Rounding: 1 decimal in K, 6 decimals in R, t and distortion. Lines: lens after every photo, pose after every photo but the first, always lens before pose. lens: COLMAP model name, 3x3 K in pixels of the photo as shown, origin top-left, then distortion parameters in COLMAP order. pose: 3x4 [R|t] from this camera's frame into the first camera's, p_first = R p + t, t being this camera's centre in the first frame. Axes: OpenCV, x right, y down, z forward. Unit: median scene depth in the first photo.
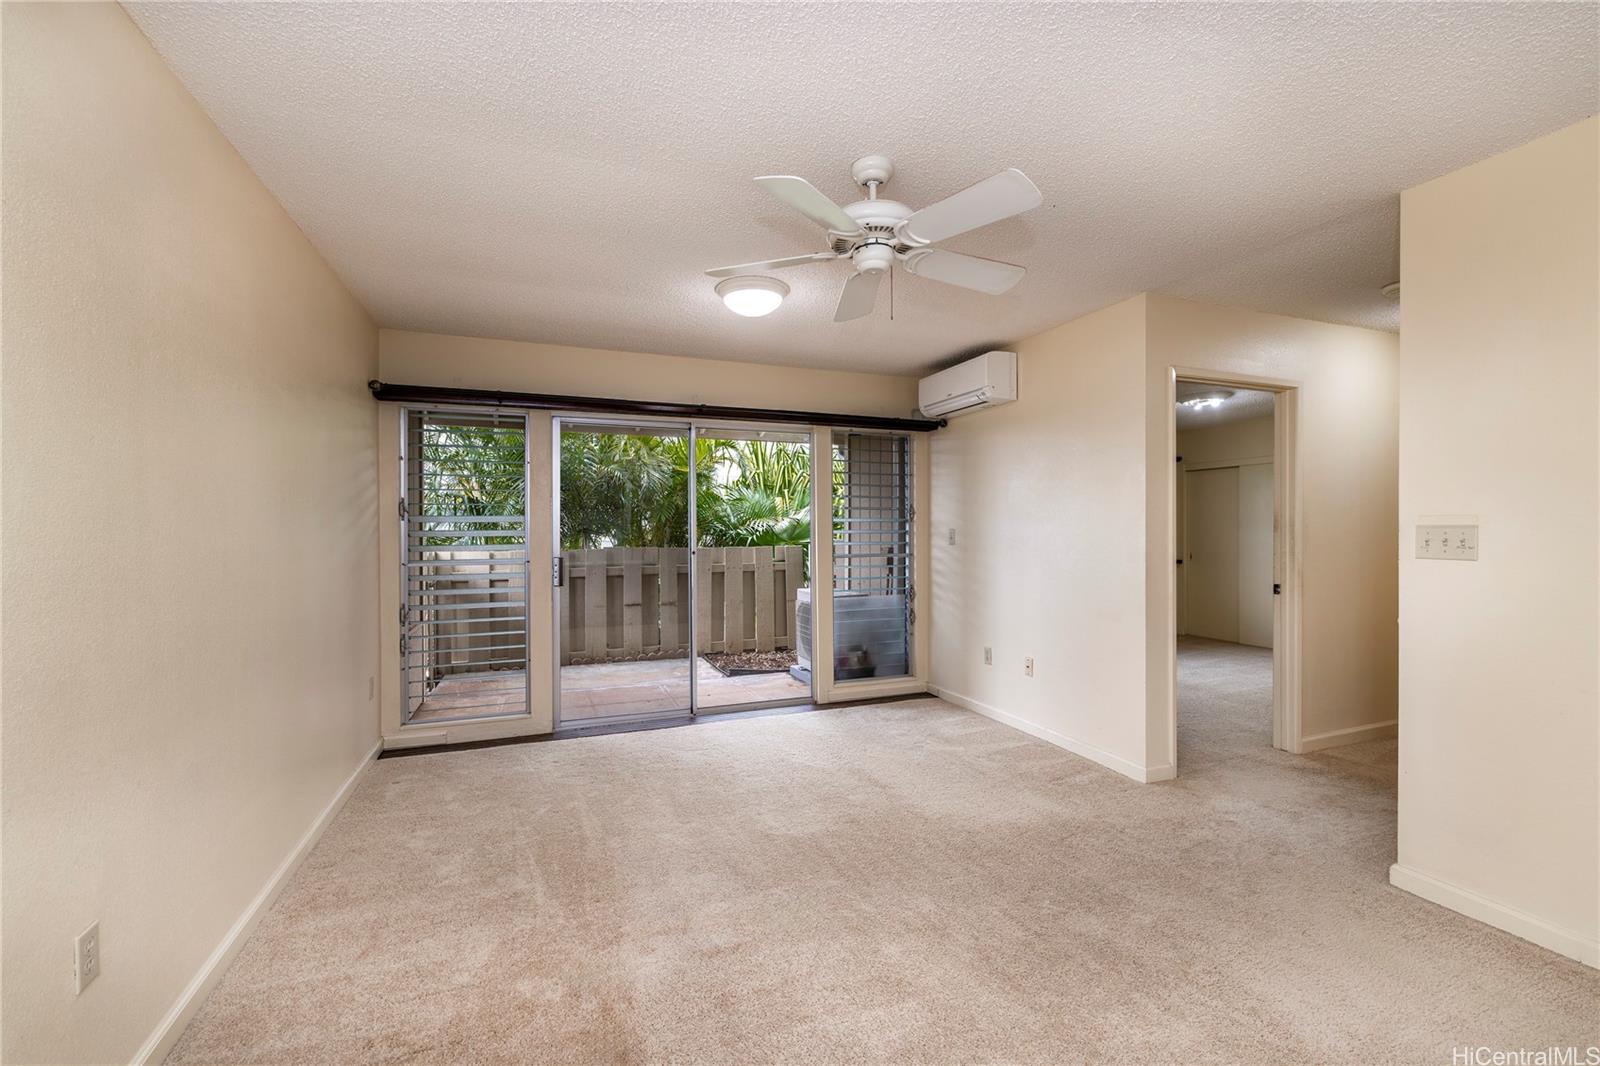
lens RADIAL K [[685.6, 0, 801.8], [0, 685.6, 533.4], [0, 0, 1]] dist [-0.004779, 0.001107]
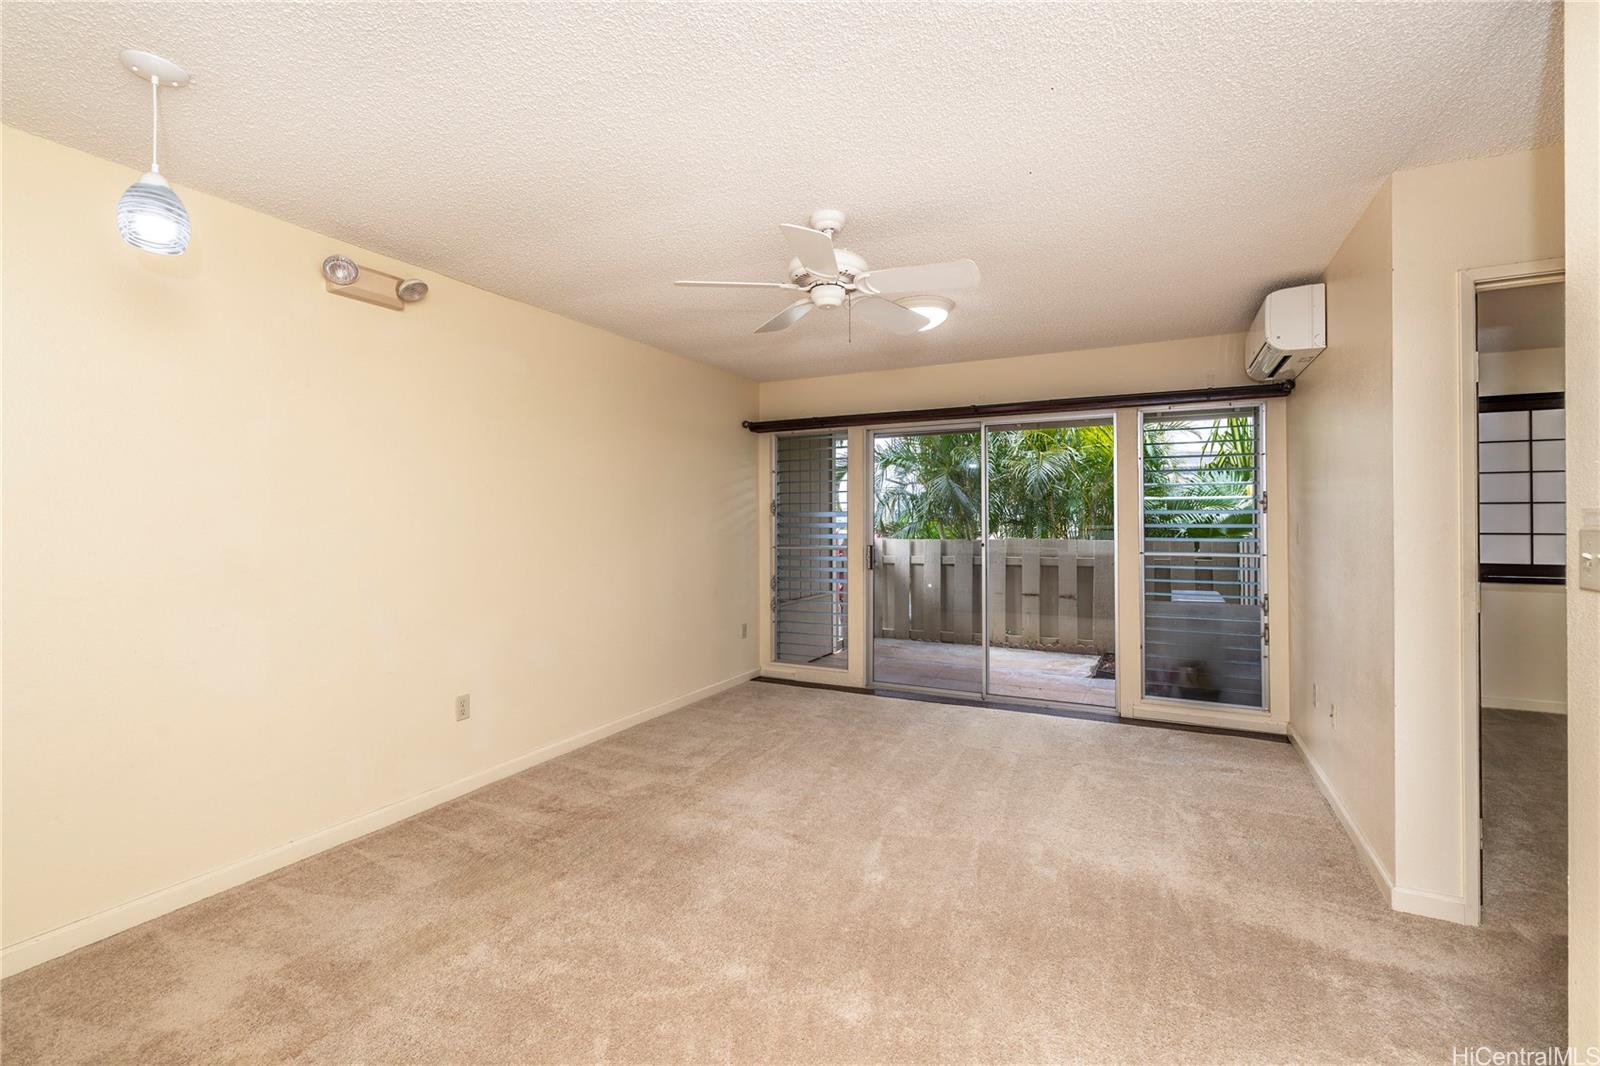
lens RADIAL K [[685.6, 0, 800.9], [0, 685.6, 524.4], [0, 0, 1]] dist [-0.004779, 0.001107]
pose [[0.661823, 0.005575, -0.749639, 0.425768], [-0.002810, 0.999984, 0.004956, -0.007927], [0.749655, -0.001174, 0.661828, 0.089798]]
